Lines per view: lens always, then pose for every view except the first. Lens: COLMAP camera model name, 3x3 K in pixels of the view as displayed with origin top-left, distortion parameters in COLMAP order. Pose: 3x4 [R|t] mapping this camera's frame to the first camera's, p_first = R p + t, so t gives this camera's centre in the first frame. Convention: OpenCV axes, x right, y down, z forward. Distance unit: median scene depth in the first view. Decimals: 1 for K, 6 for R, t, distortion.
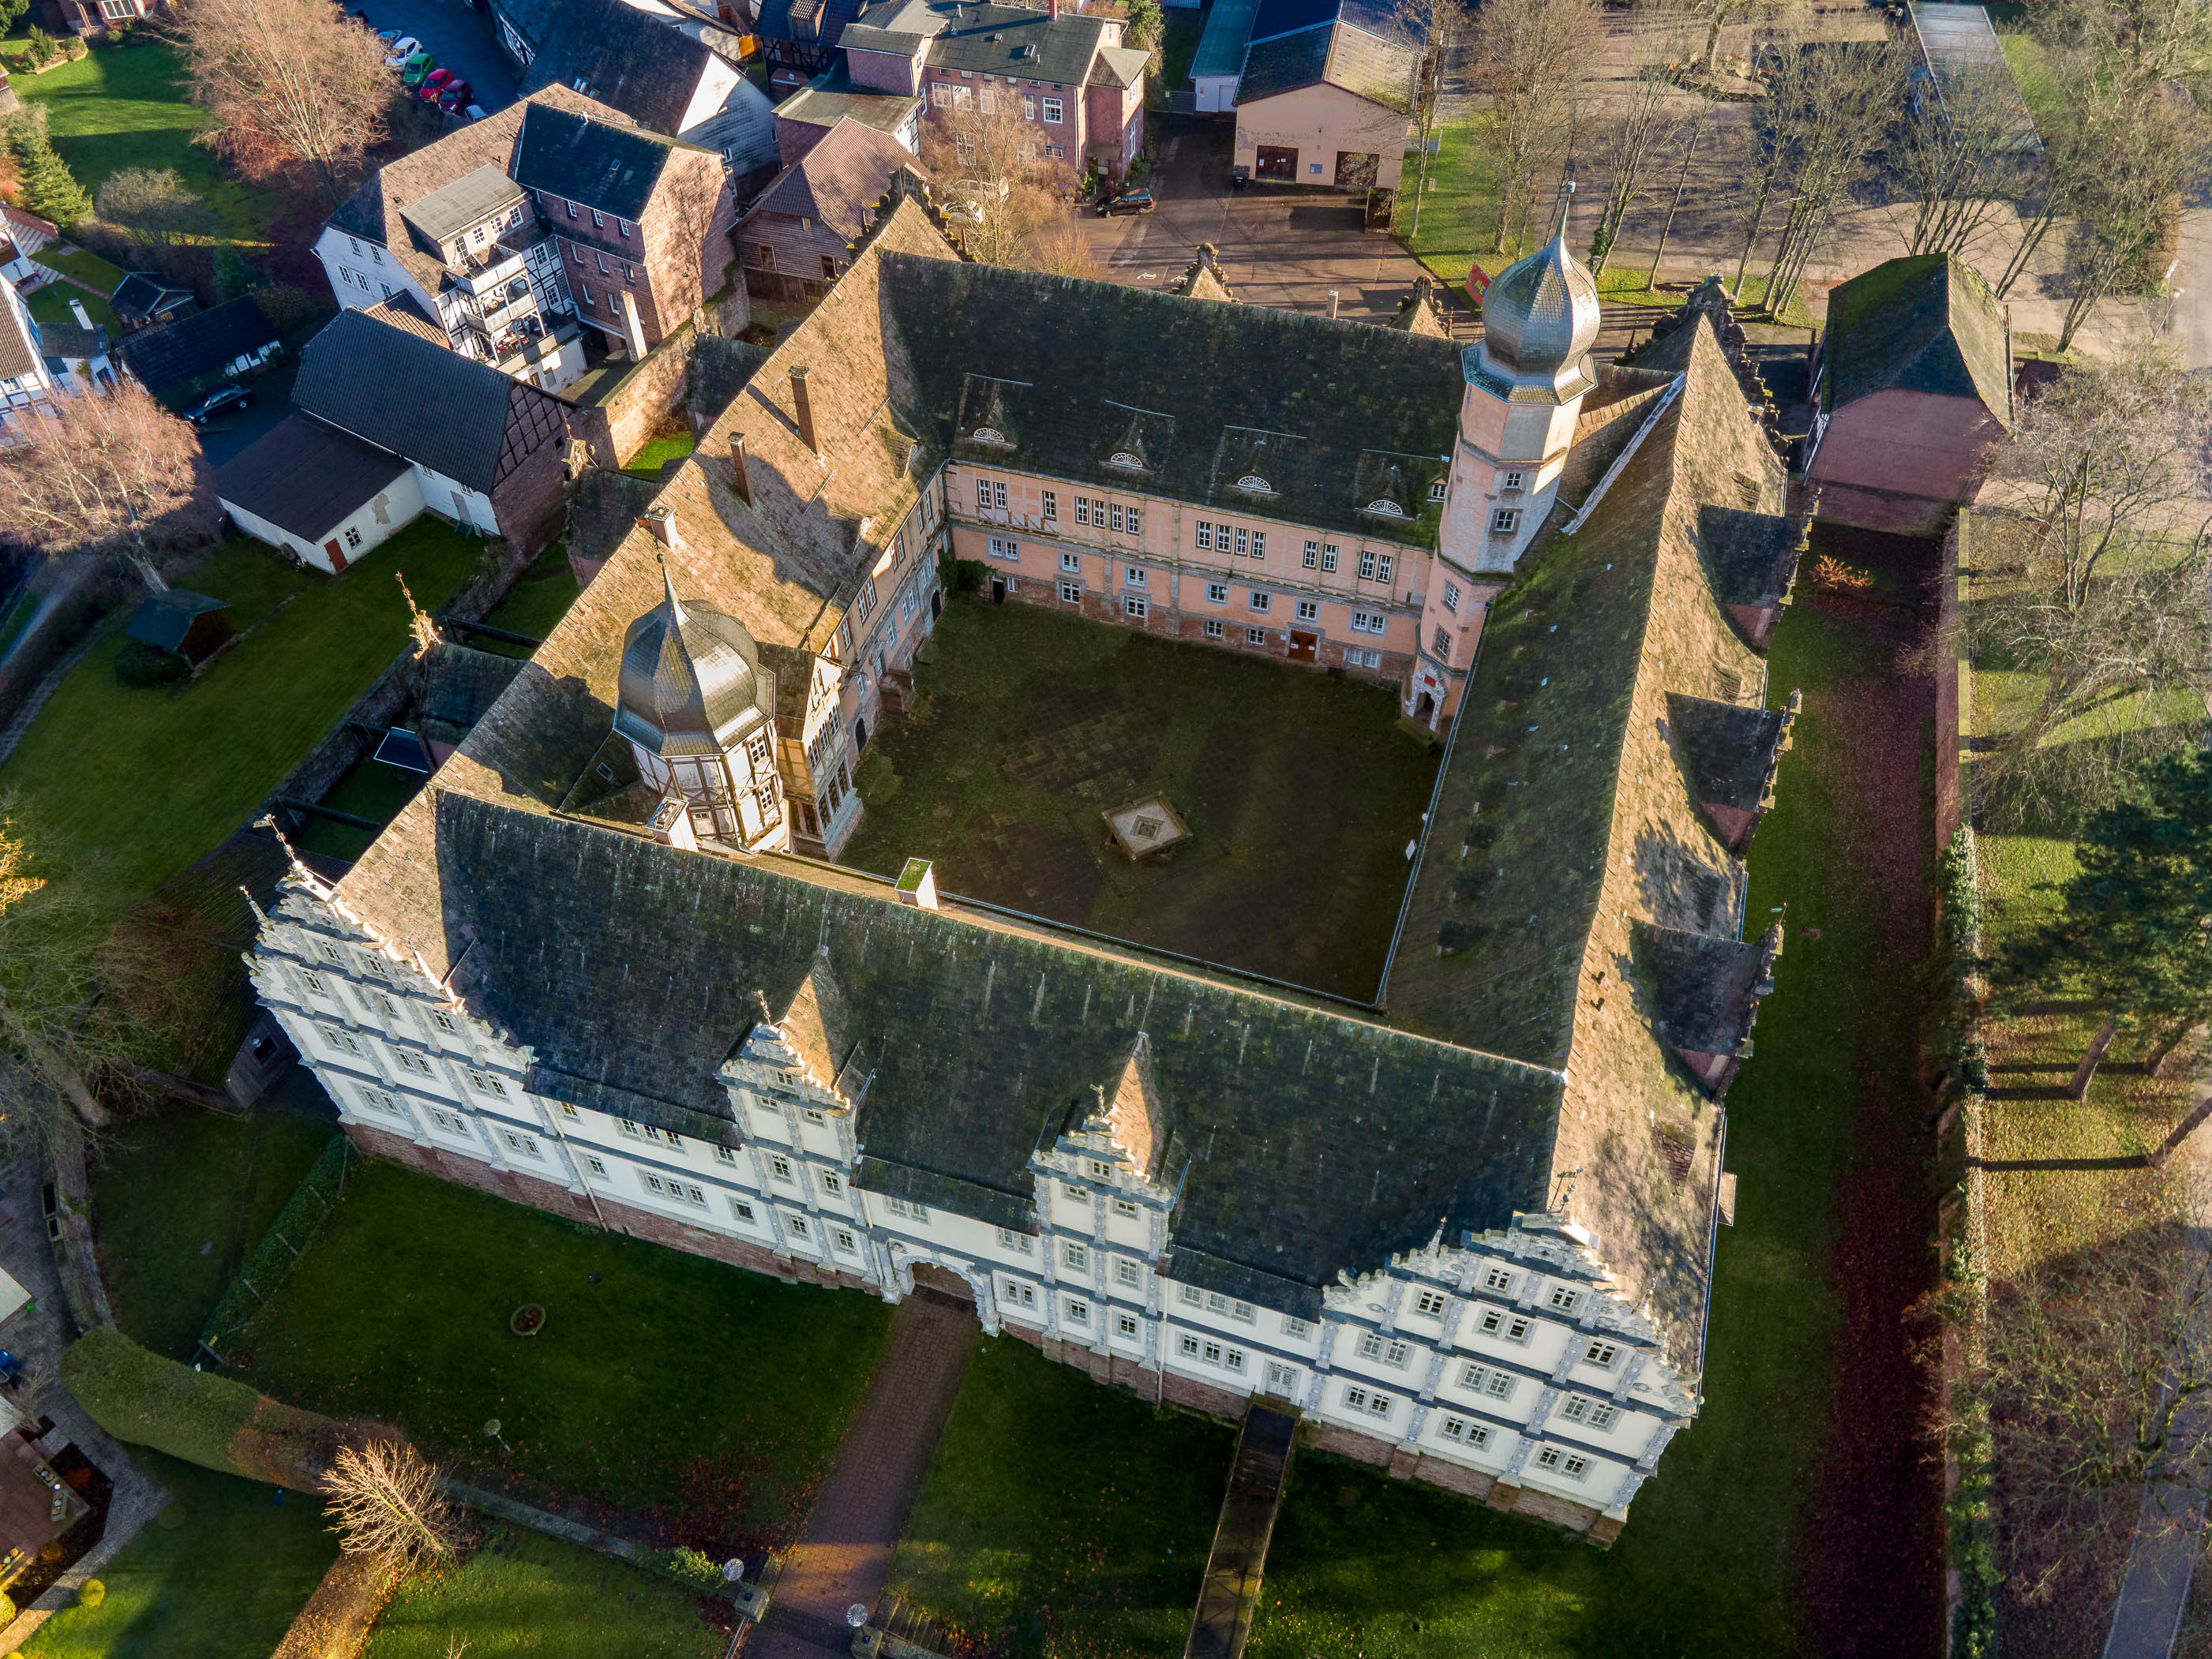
lens RADIAL K [[1594.0, 0, 1107.5], [0, 1594.0, 860.4], [0, 0, 1]] dist [0.037971, 0.014132]
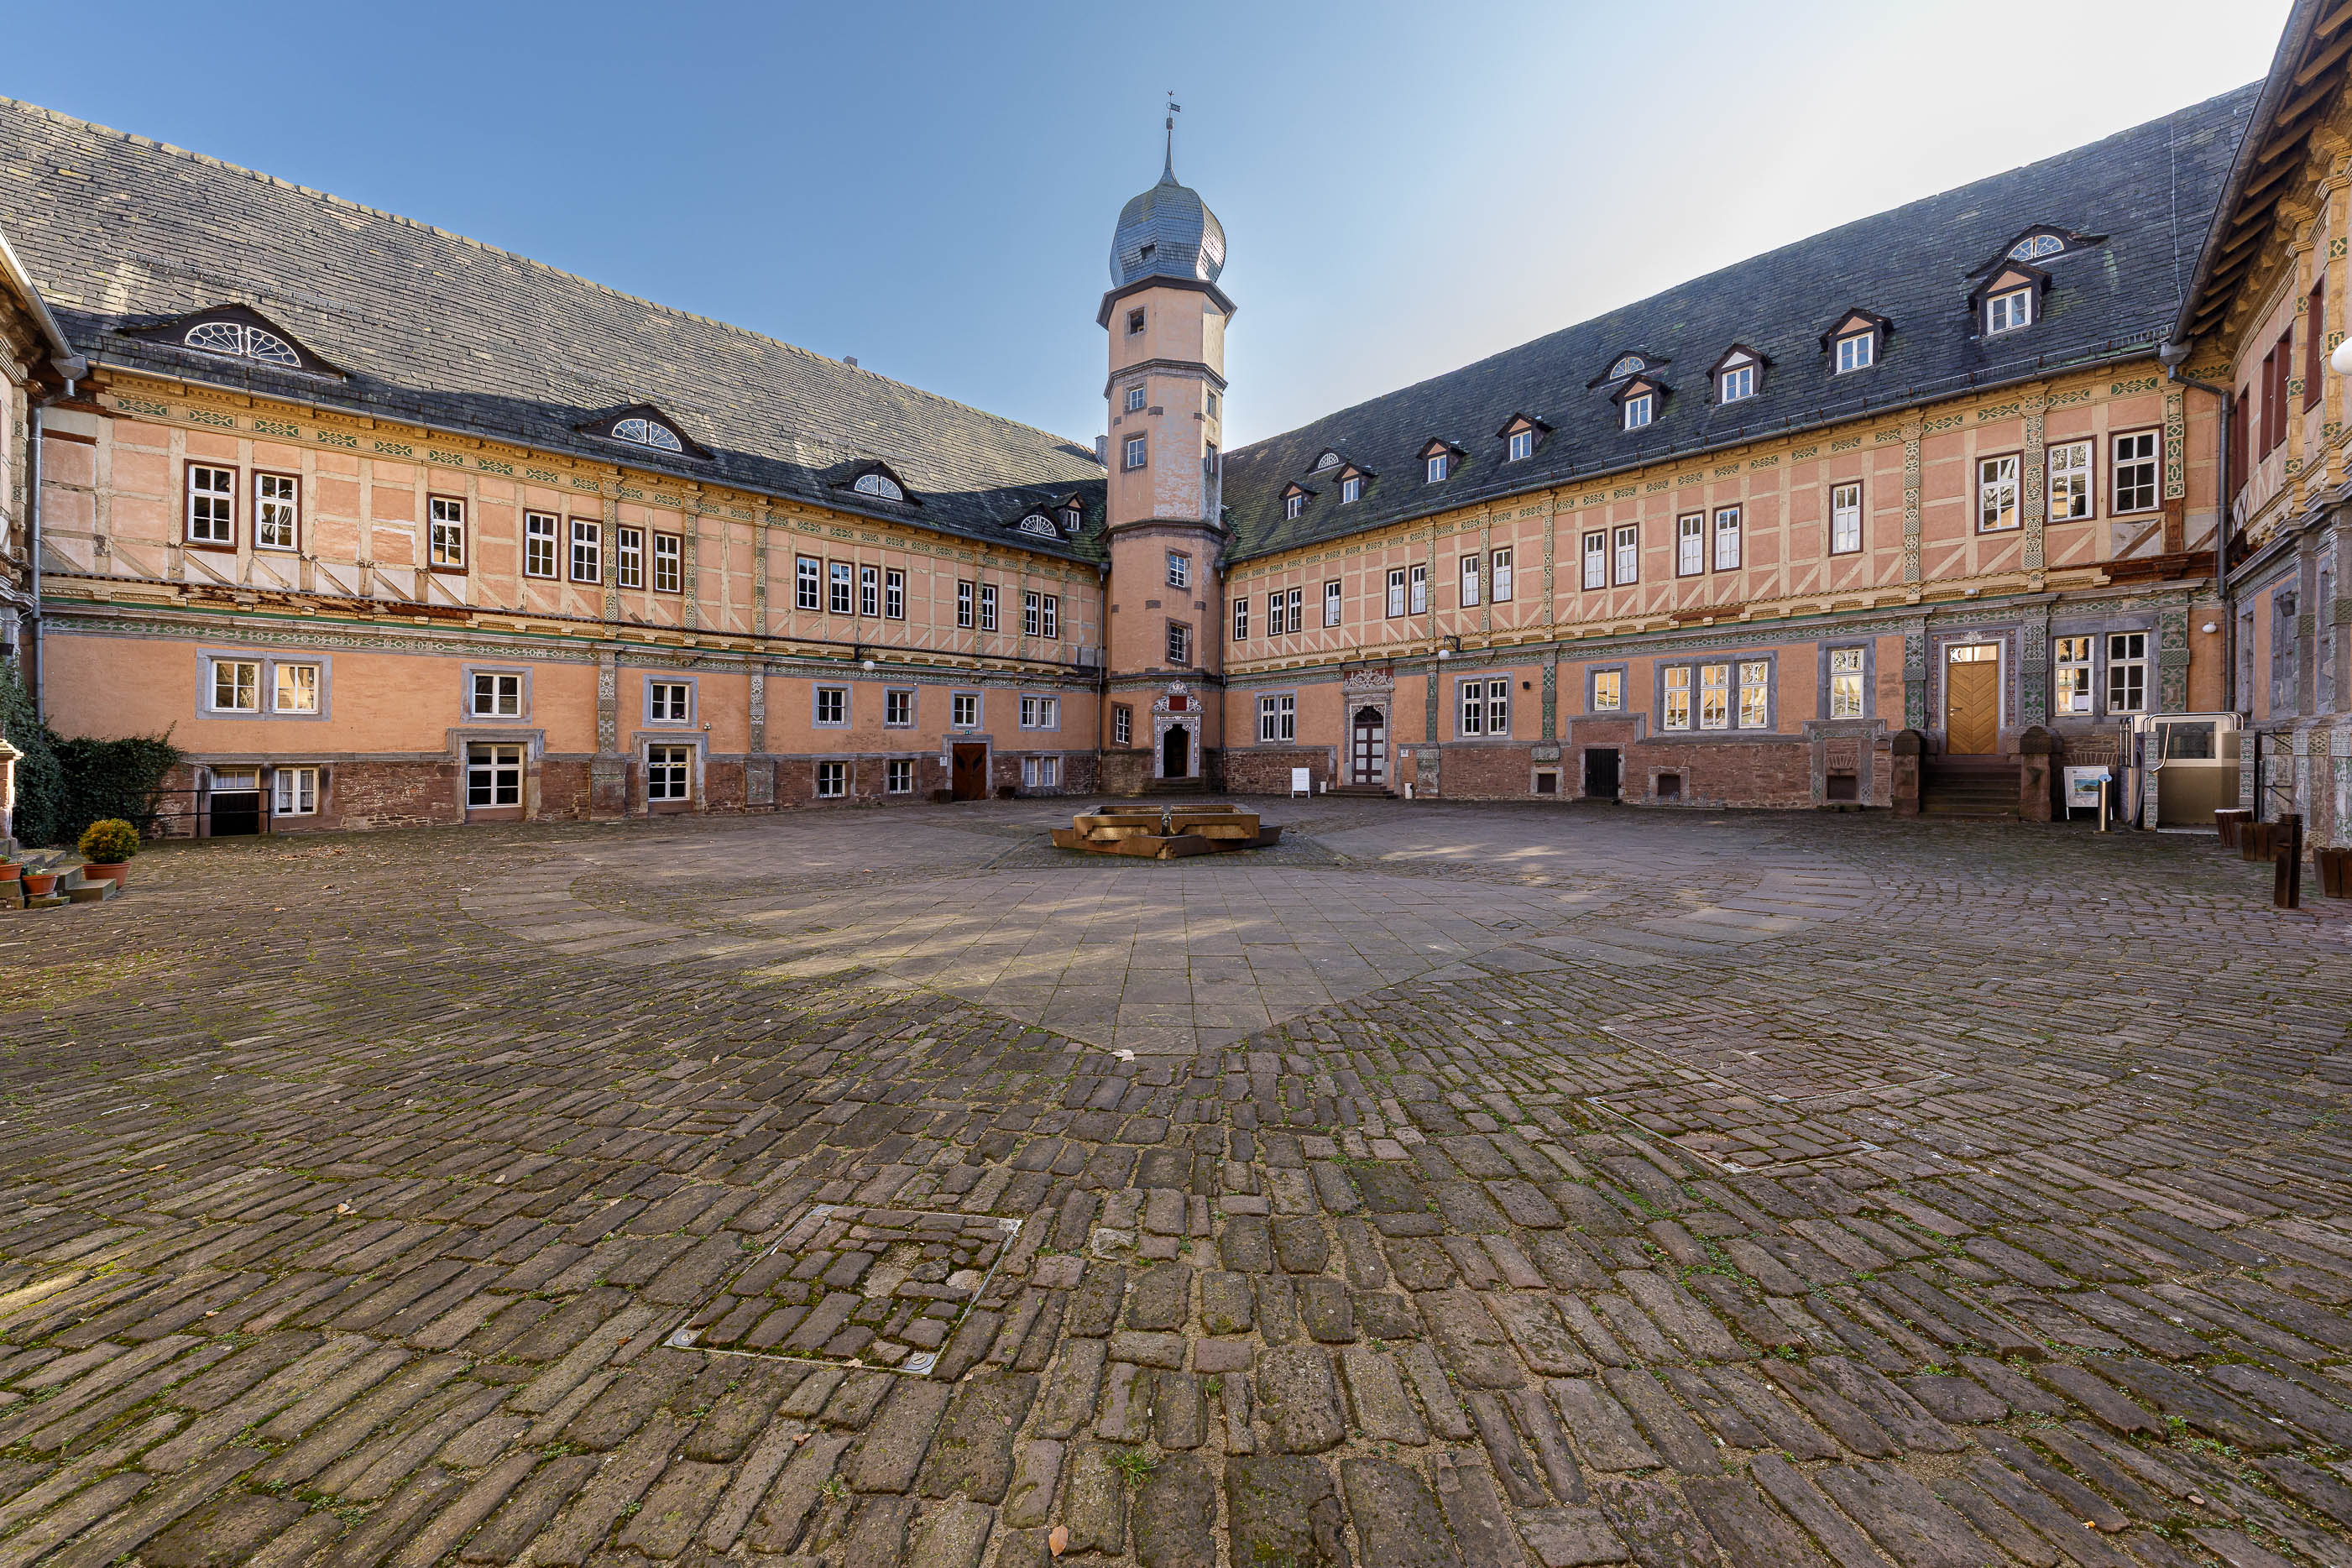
lens RADIAL K [[829.7, 0, 1168.1], [0, 829.7, 768.7], [0, 0, 1]] dist [0.000036, -0.000077]
pose [[0.430826, 0.002704, 0.902431, -0.171014], [0.675155, 0.662563, -0.324308, 0.038833], [-0.598794, 0.749001, 0.283624, 0.916074]]
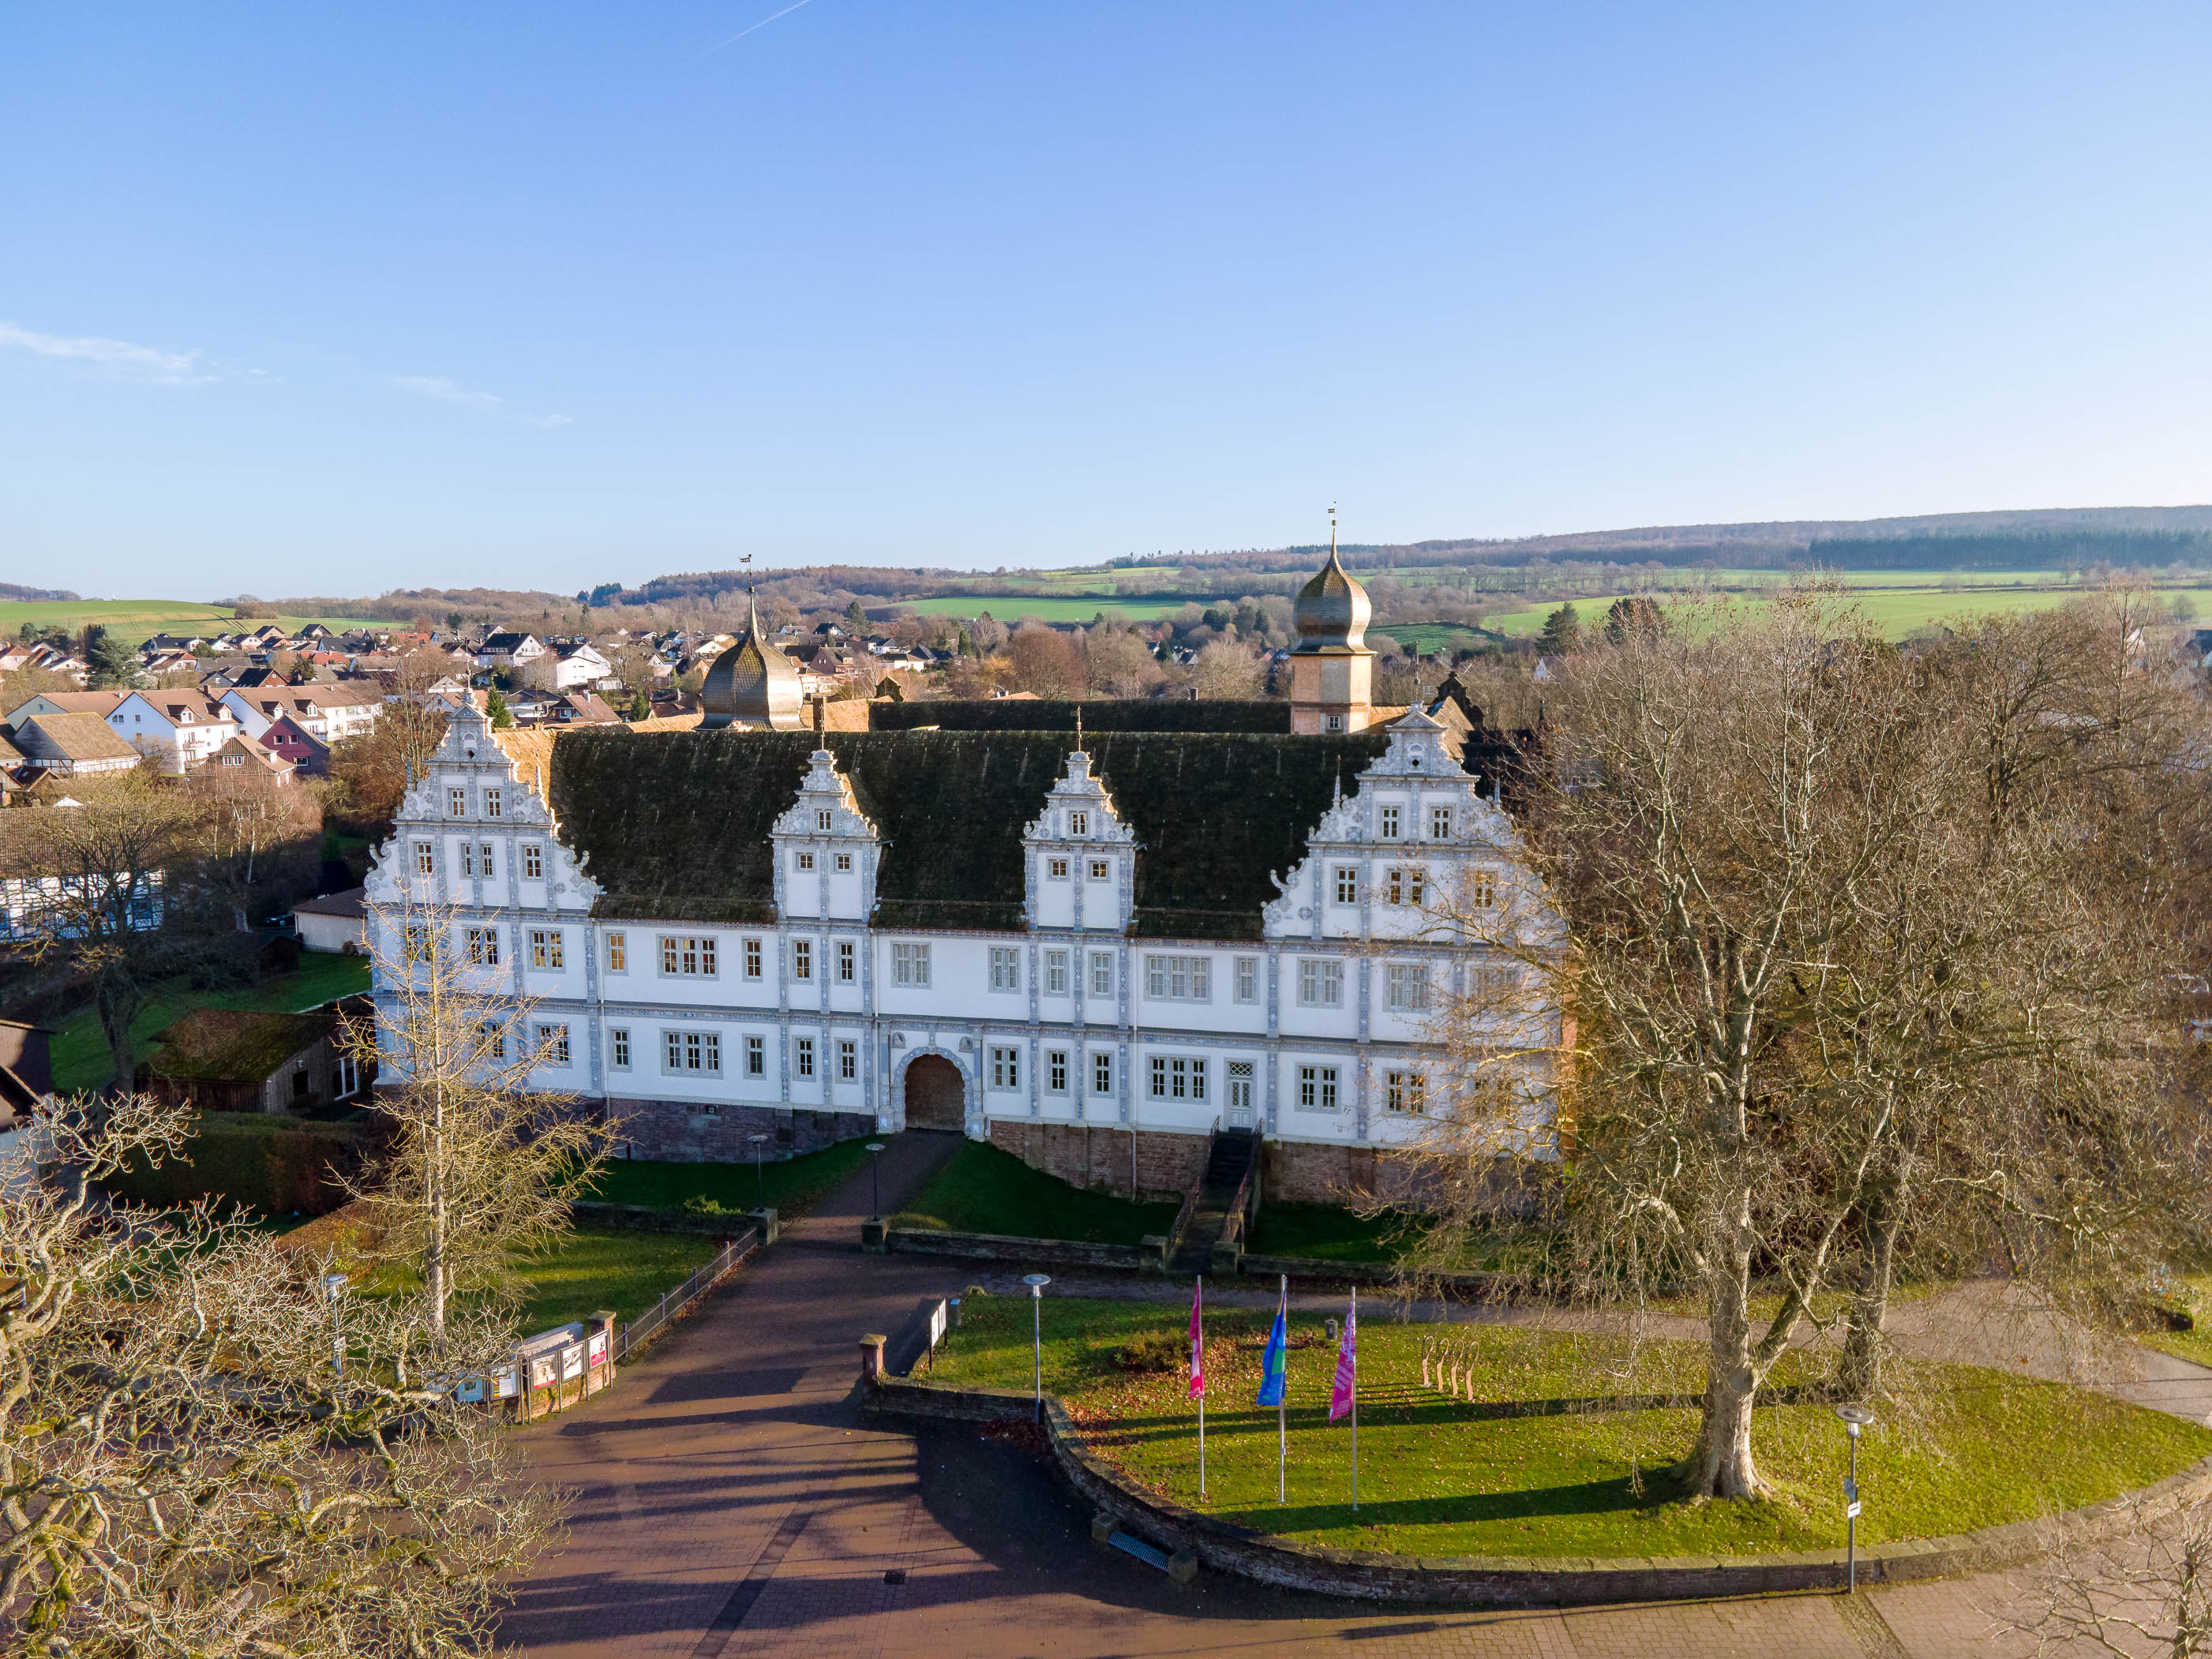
lens RADIAL K [[1594.0, 0, 1101.9], [0, 1594.0, 833.5], [0, 0, 1]] dist [0.037971, 0.014132]
pose [[0.996562, -0.011034, 0.082117, -0.060126], [0.062888, 0.746014, -0.662955, 0.699005], [-0.053945, 0.665839, 0.744143, 0.034156]]
